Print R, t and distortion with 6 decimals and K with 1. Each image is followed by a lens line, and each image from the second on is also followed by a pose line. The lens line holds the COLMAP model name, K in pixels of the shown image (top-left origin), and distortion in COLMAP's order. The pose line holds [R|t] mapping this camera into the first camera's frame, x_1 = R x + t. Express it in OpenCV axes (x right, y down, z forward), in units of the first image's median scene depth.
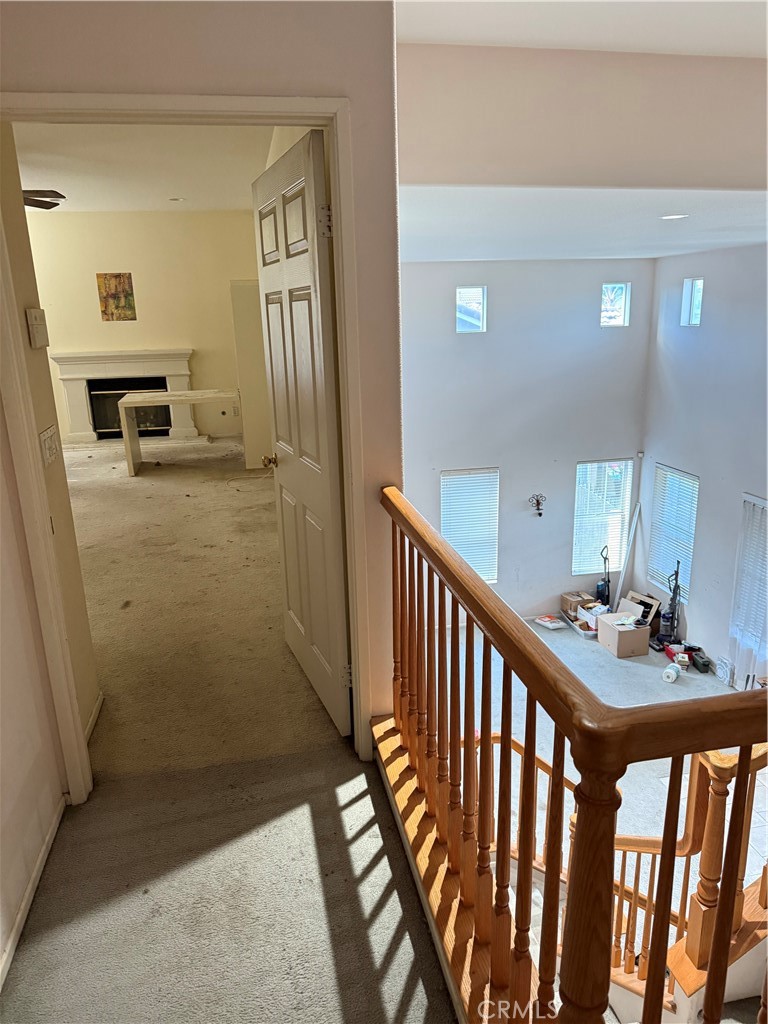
lens RADIAL K [[715.2, 0, 384.0], [0, 715.2, 512.0], [0, 0, 1]] dist [0.134076, -0.222816]
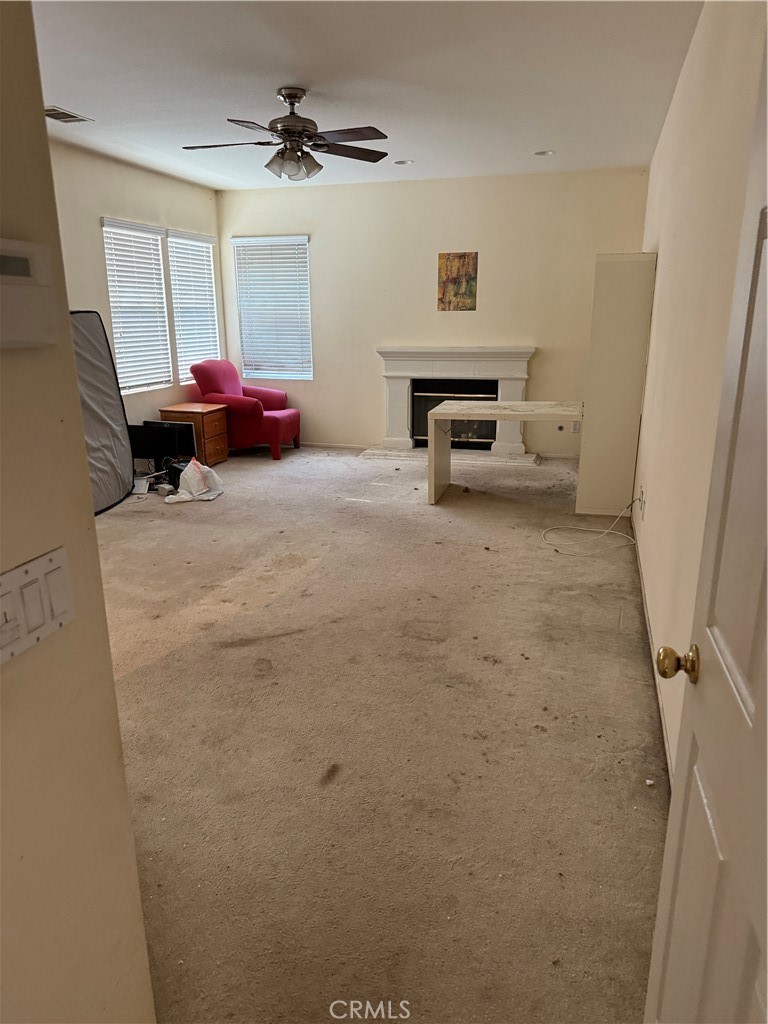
lens RADIAL K [[702.2, 0, 383.9], [0, 702.2, 531.4], [0, 0, 1]] dist [0.100809, -0.154820]
pose [[0.888198, 0.158193, -0.431370, -0.043464], [-0.142676, 0.987408, 0.068331, -0.054843], [0.436747, 0.000854, 0.899584, 0.227765]]
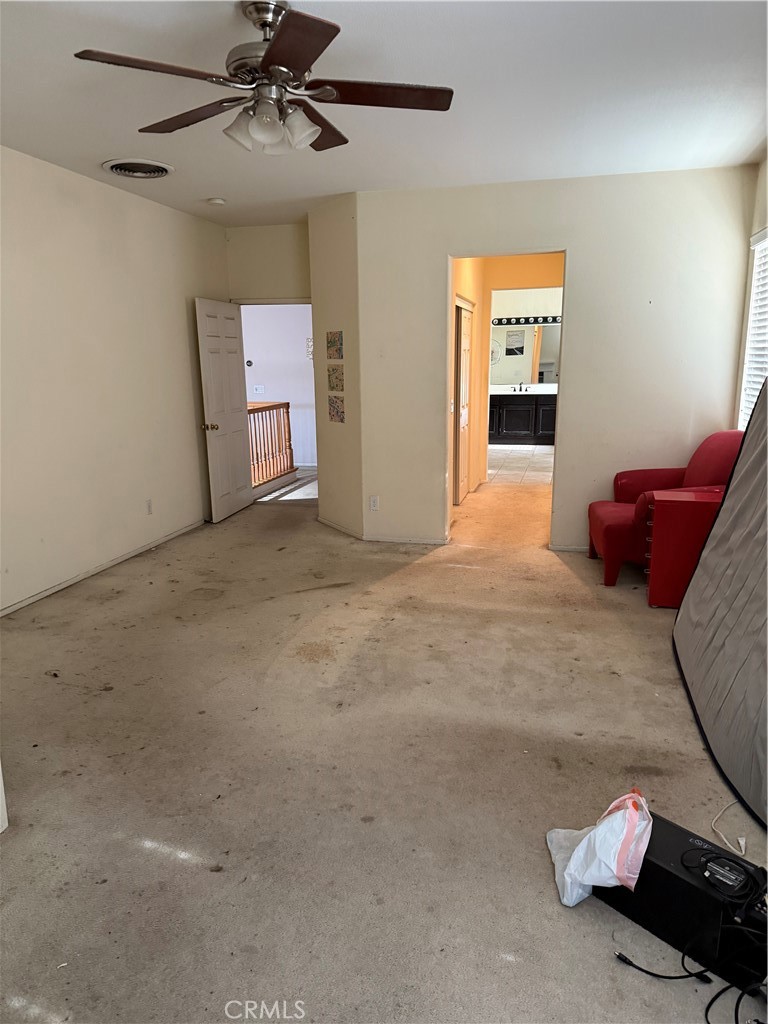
lens RADIAL K [[715.2, 0, 384.0], [0, 715.2, 512.0], [0, 0, 1]] dist [0.134076, -0.222816]
pose [[-0.902750, -0.056731, 0.426409, -0.542308], [0.145772, 0.892269, 0.427325, -0.249444], [-0.404714, 0.447926, -0.797226, 0.954333]]
